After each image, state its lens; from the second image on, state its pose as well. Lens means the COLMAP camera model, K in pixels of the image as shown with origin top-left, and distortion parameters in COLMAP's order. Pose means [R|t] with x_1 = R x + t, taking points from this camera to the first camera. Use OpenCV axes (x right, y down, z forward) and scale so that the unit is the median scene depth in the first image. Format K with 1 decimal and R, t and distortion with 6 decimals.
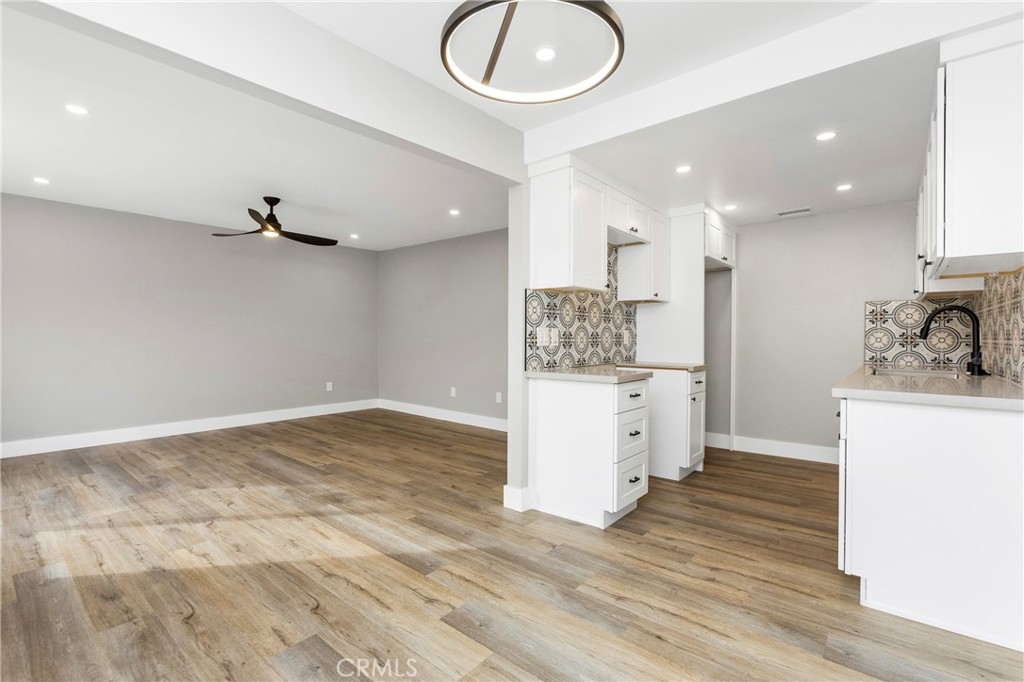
lens RADIAL K [[466.0, 0, 512.4], [0, 466.0, 333.8], [0, 0, 1]] dist [-0.003697, 0.000261]
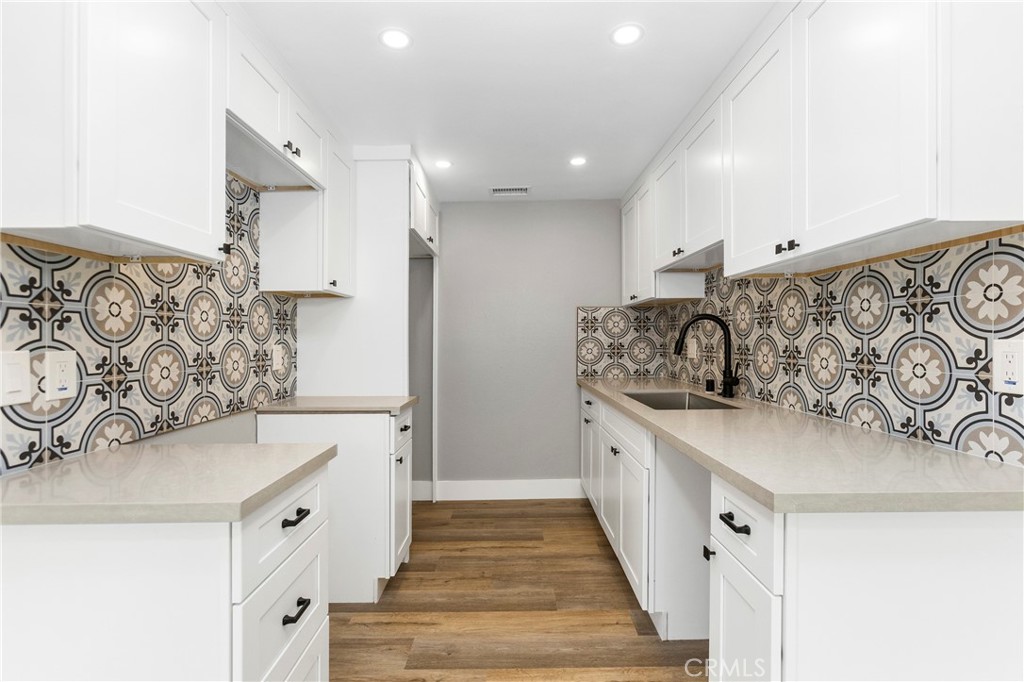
lens RADIAL K [[466.0, 0, 512.4], [0, 466.0, 333.8], [0, 0, 1]] dist [-0.003697, 0.000261]
pose [[0.768551, -0.003726, 0.639778, 0.122460], [0.007390, 0.999968, -0.003054, -0.020085], [-0.639746, 0.007075, 0.768554, 0.462308]]
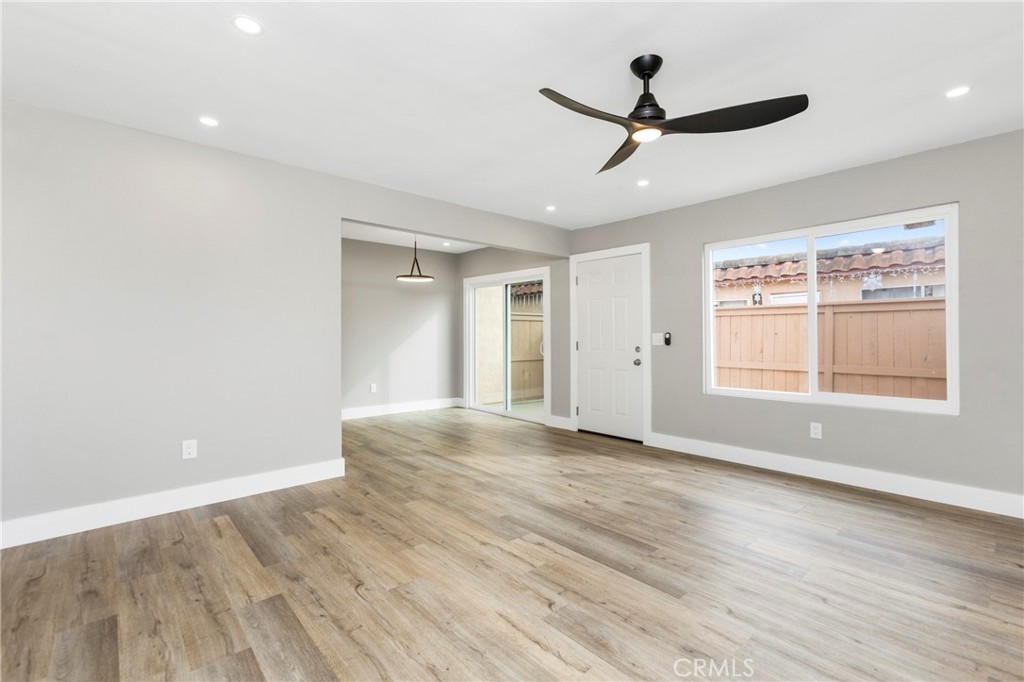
lens RADIAL K [[456.3, 0, 513.4], [0, 456.3, 340.0], [0, 0, 1]] dist [-0.003092, 0.000355]
pose [[-0.989394, -0.004462, 0.145188, -0.552592], [-0.004050, 0.999987, 0.003135, 0.007776], [-0.145200, 0.002513, -0.989399, 1.860386]]
